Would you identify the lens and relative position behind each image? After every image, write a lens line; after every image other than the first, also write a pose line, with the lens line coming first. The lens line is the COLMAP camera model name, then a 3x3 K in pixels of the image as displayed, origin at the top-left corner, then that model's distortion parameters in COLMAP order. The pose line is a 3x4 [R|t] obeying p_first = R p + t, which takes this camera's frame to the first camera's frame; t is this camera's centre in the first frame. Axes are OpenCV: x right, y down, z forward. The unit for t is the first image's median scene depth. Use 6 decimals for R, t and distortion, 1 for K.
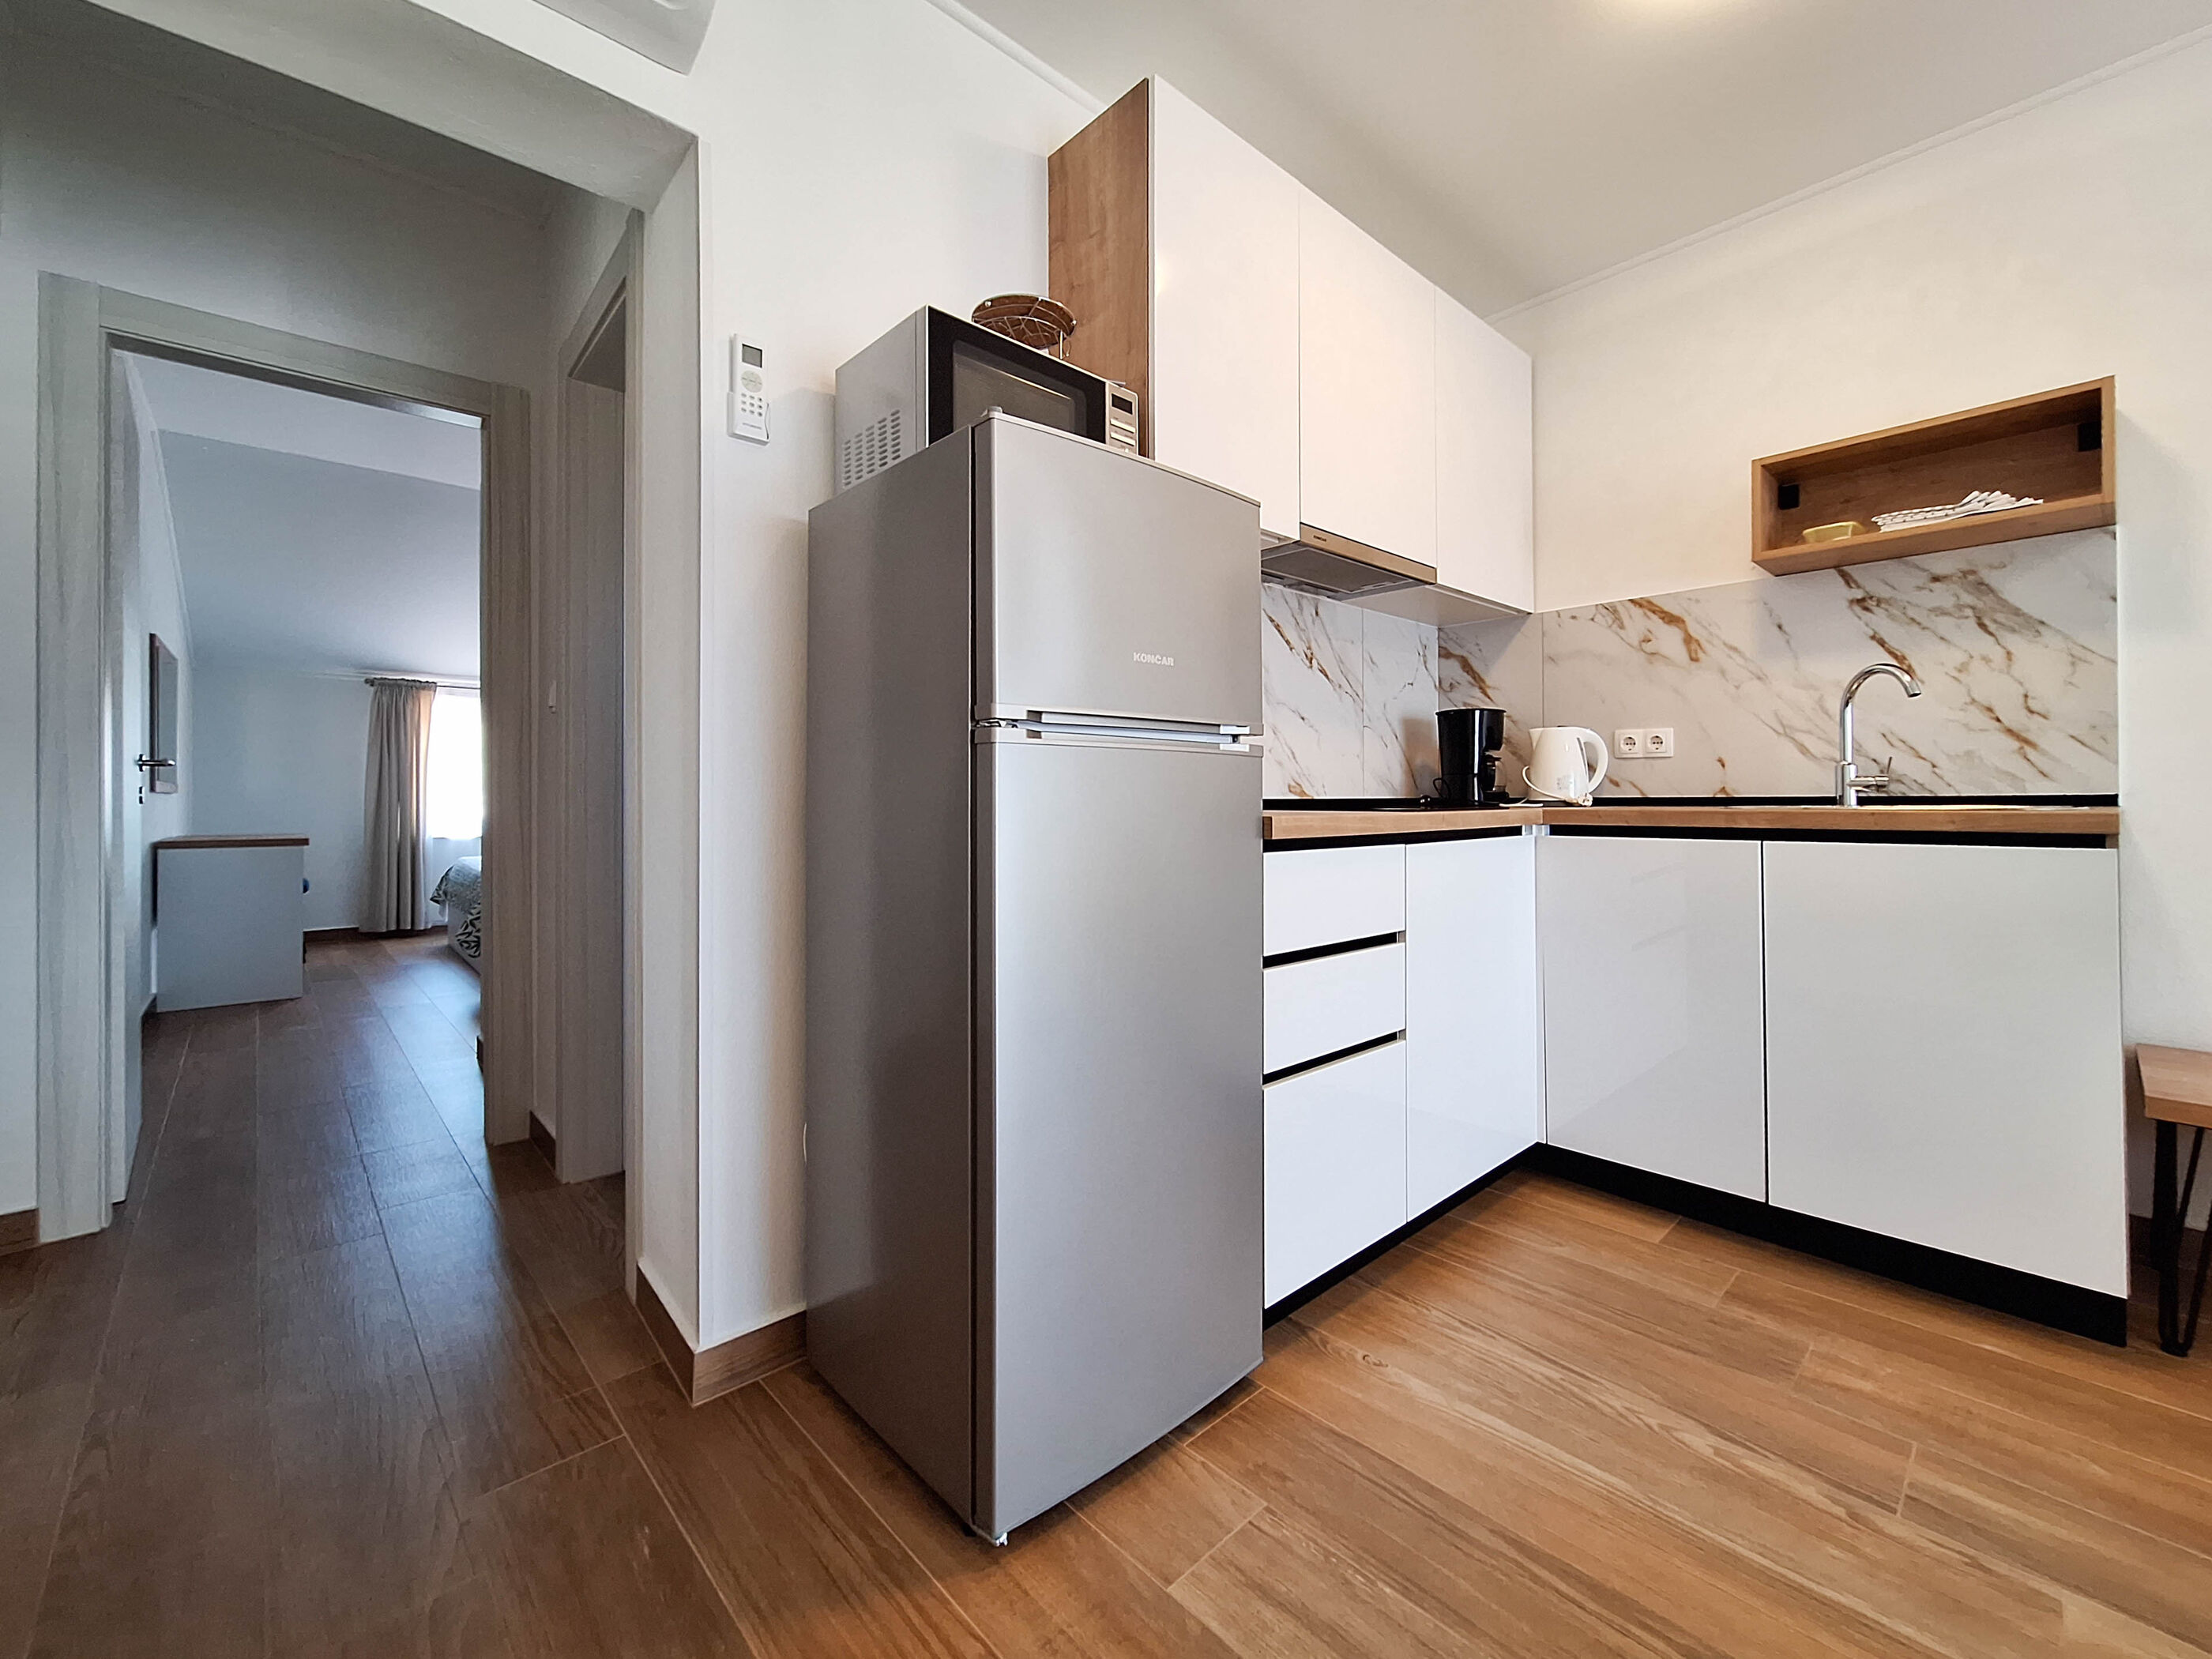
lens RADIAL K [[902.0, 0, 1108.6], [0, 902.0, 789.6], [0, 0, 1]] dist [-0.000937, 0.000062]
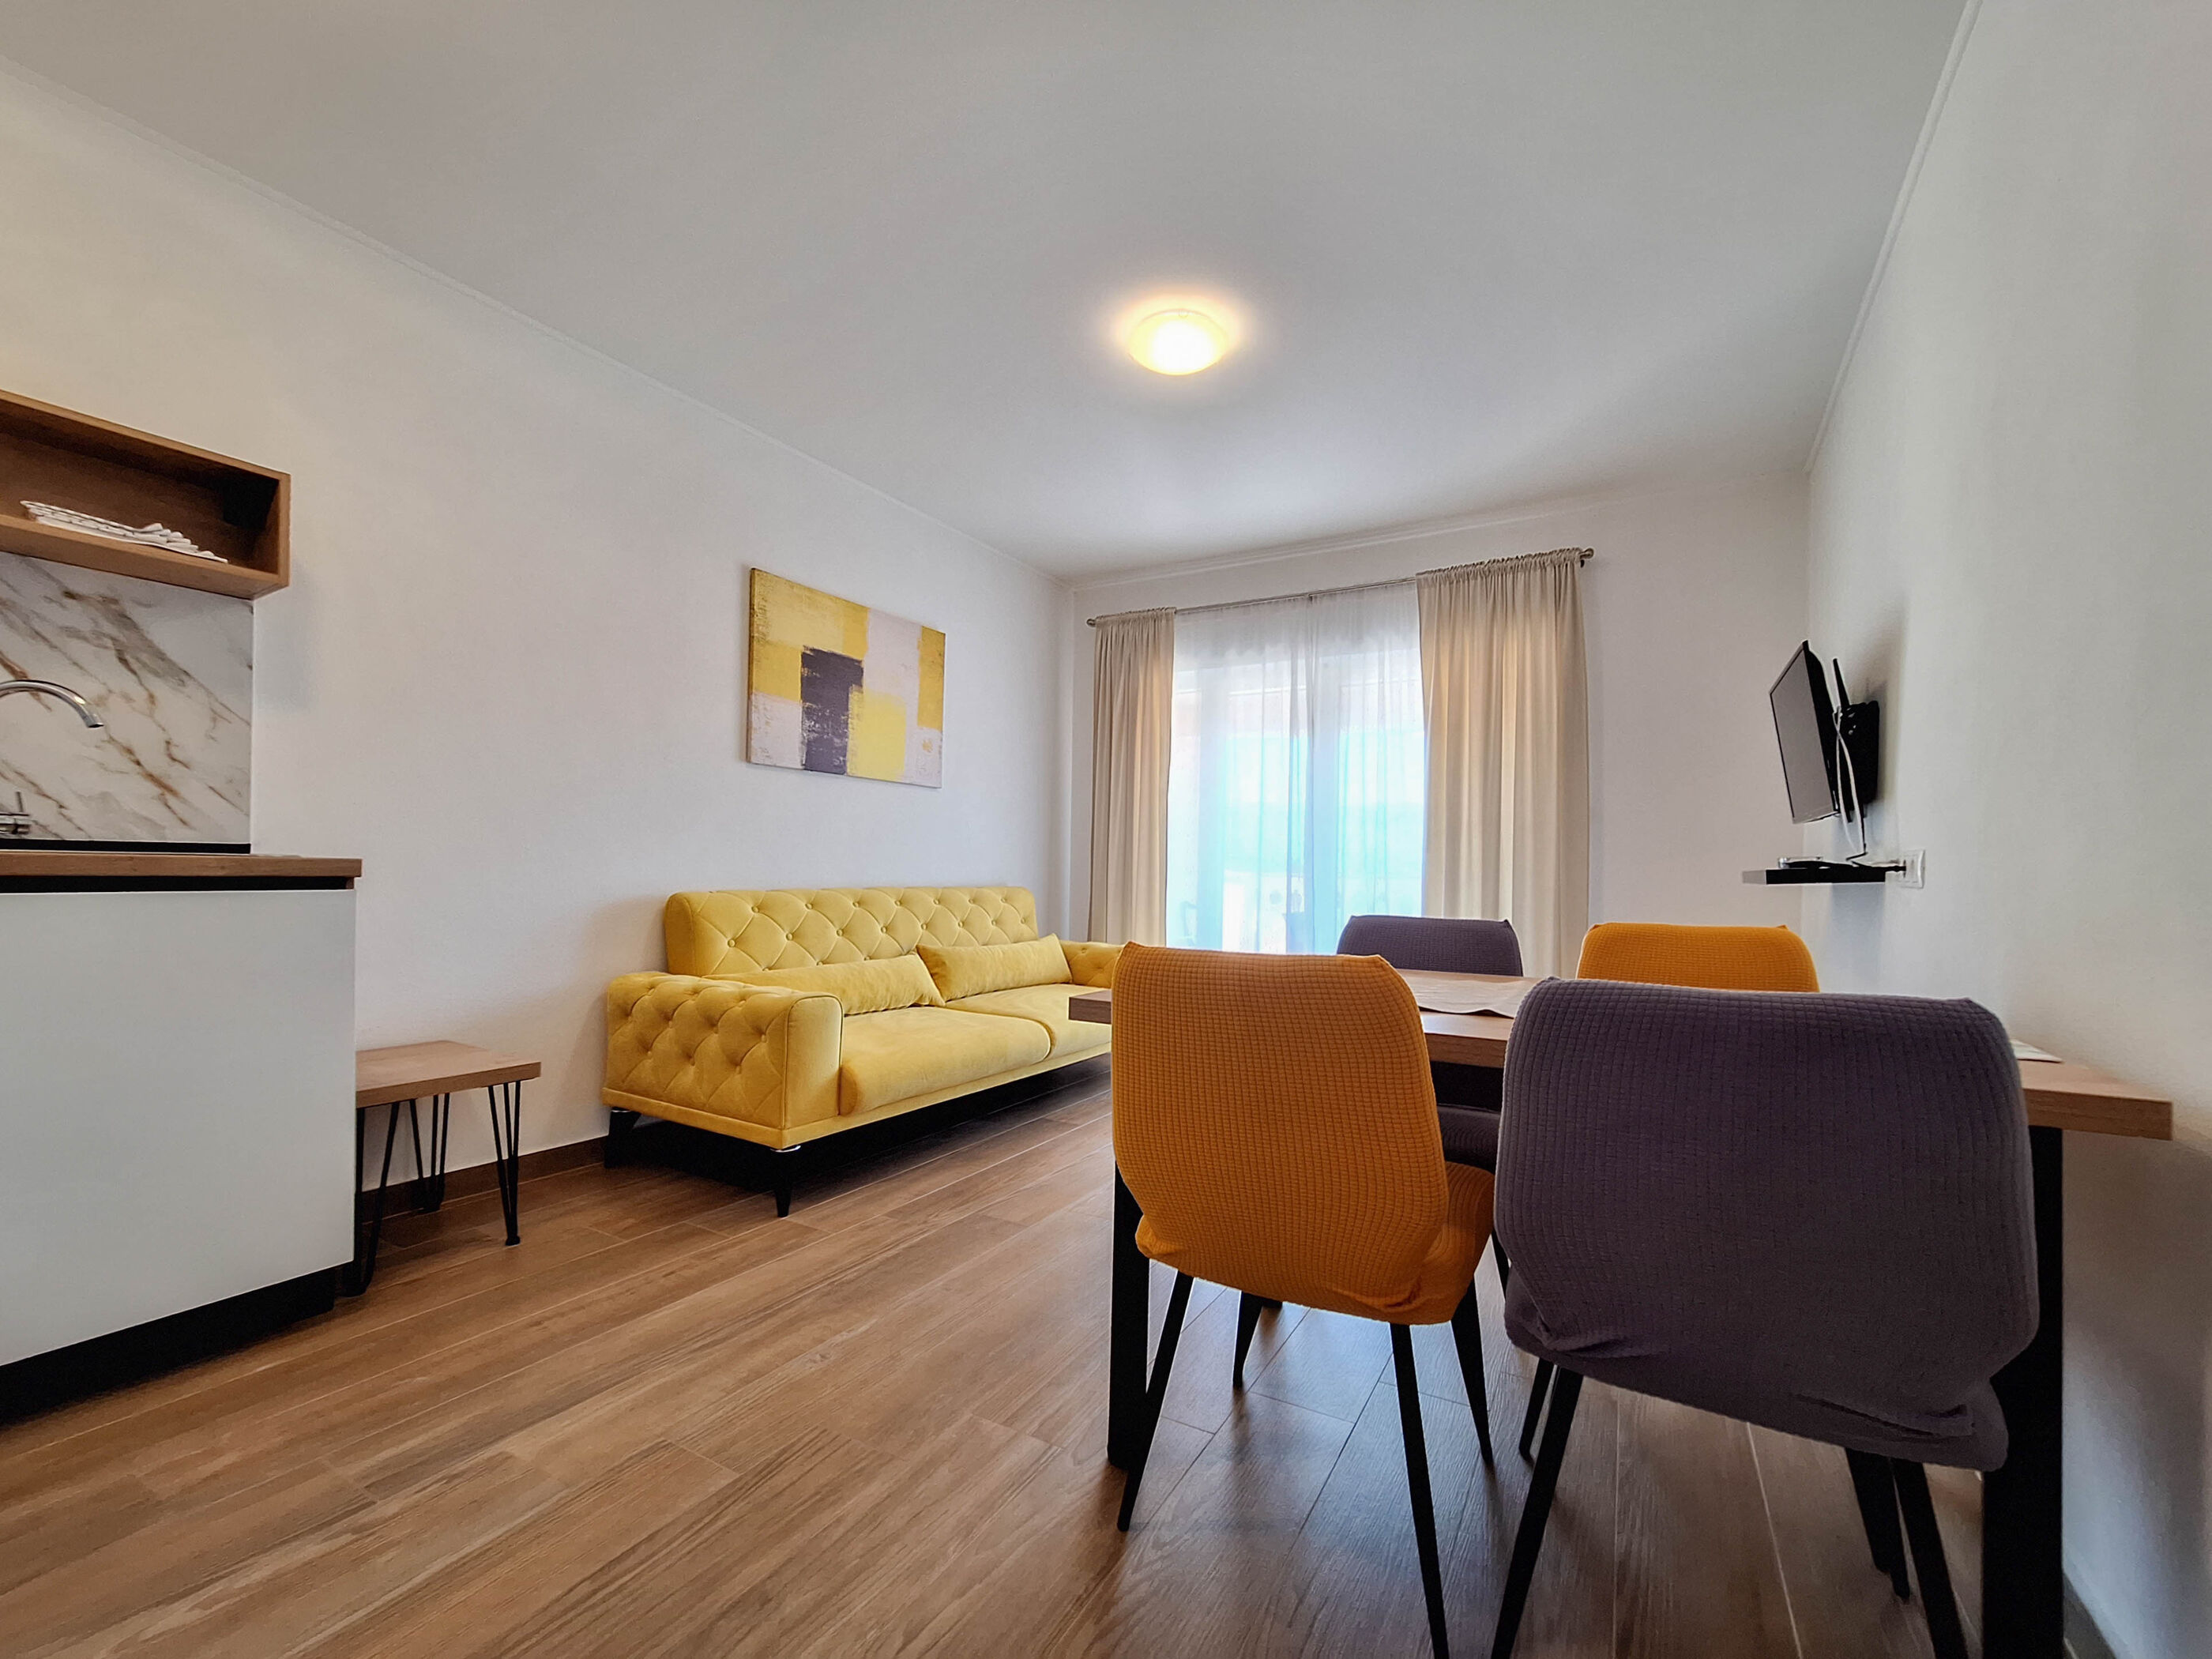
lens RADIAL K [[893.3, 0, 1151.1], [0, 893.3, 861.0], [0, 0, 1]] dist [-0.002098, -0.000009]
pose [[-0.318138, 0.009789, 0.947994, -0.256964], [-0.023344, 0.999563, -0.018155, 0.019045], [-0.947757, -0.027905, -0.317770, 0.279402]]
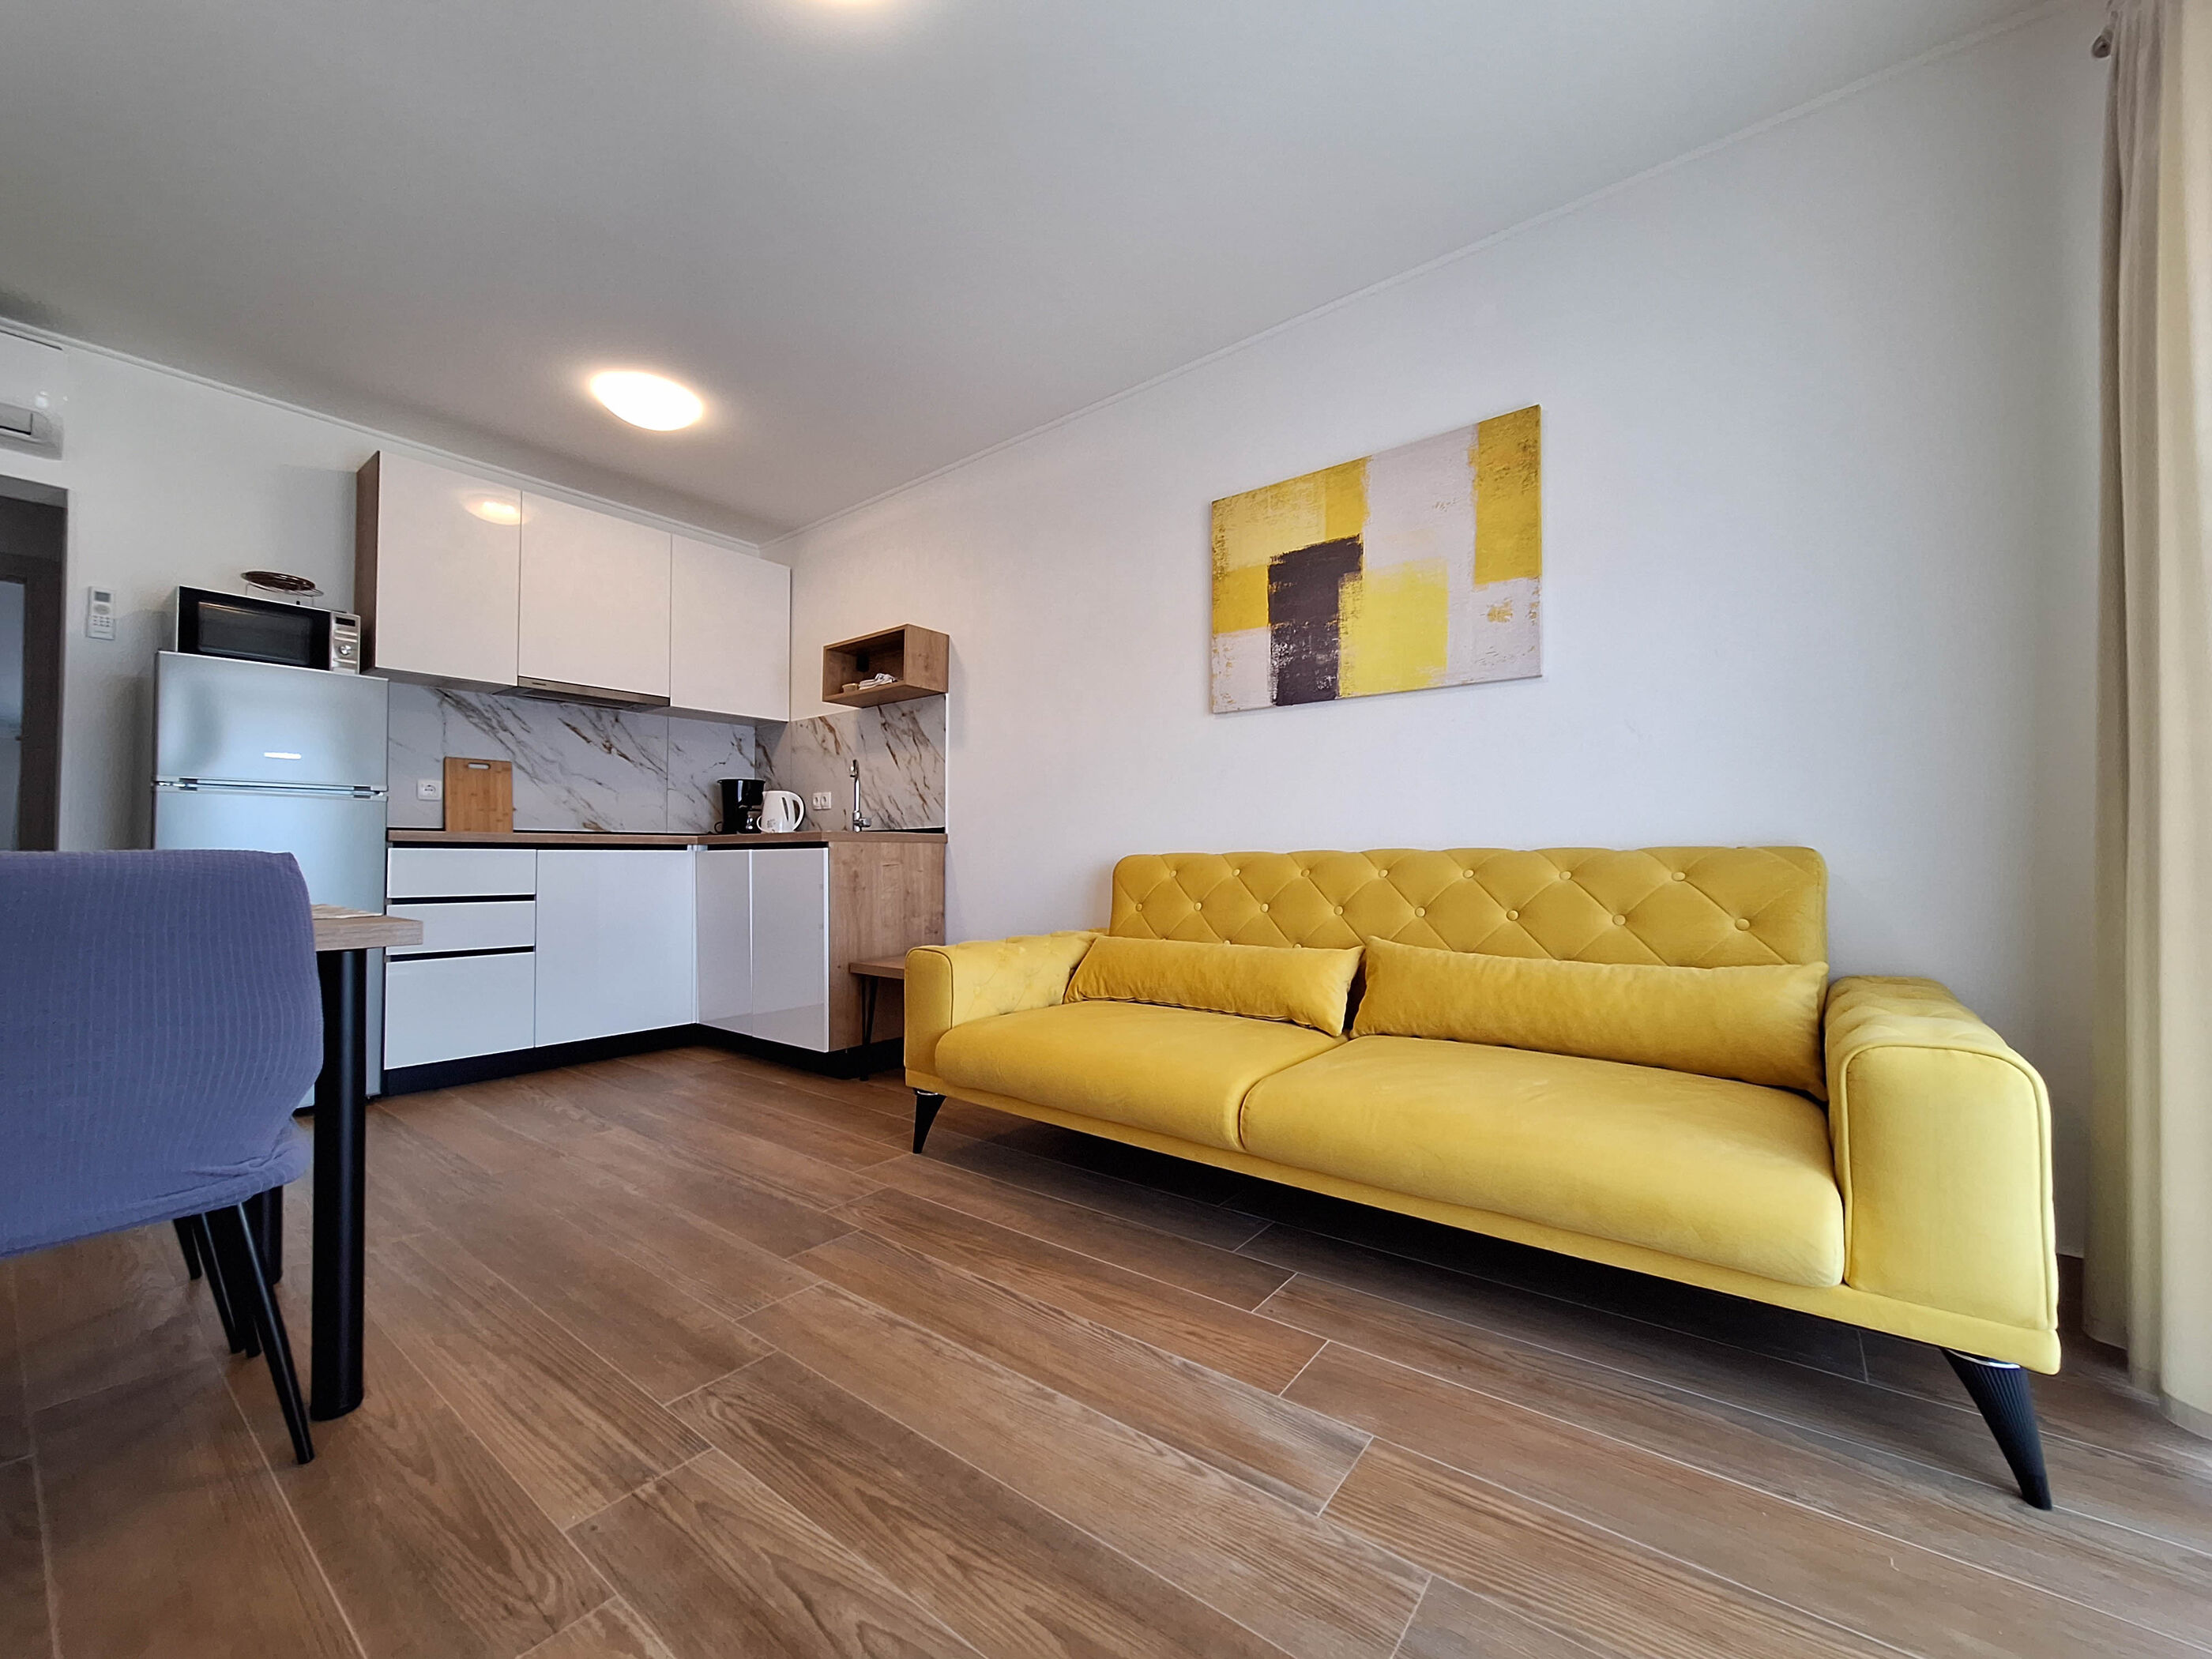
lens RADIAL K [[868.8, 0, 1128.4], [0, 868.8, 833.6], [0, 0, 1]] dist [-0.010532, 0.000503]
pose [[0.984061, 0.004618, 0.177773, 1.115938], [-0.001091, 0.999801, -0.019931, 0.055458], [-0.177830, 0.019420, 0.983870, -0.928489]]
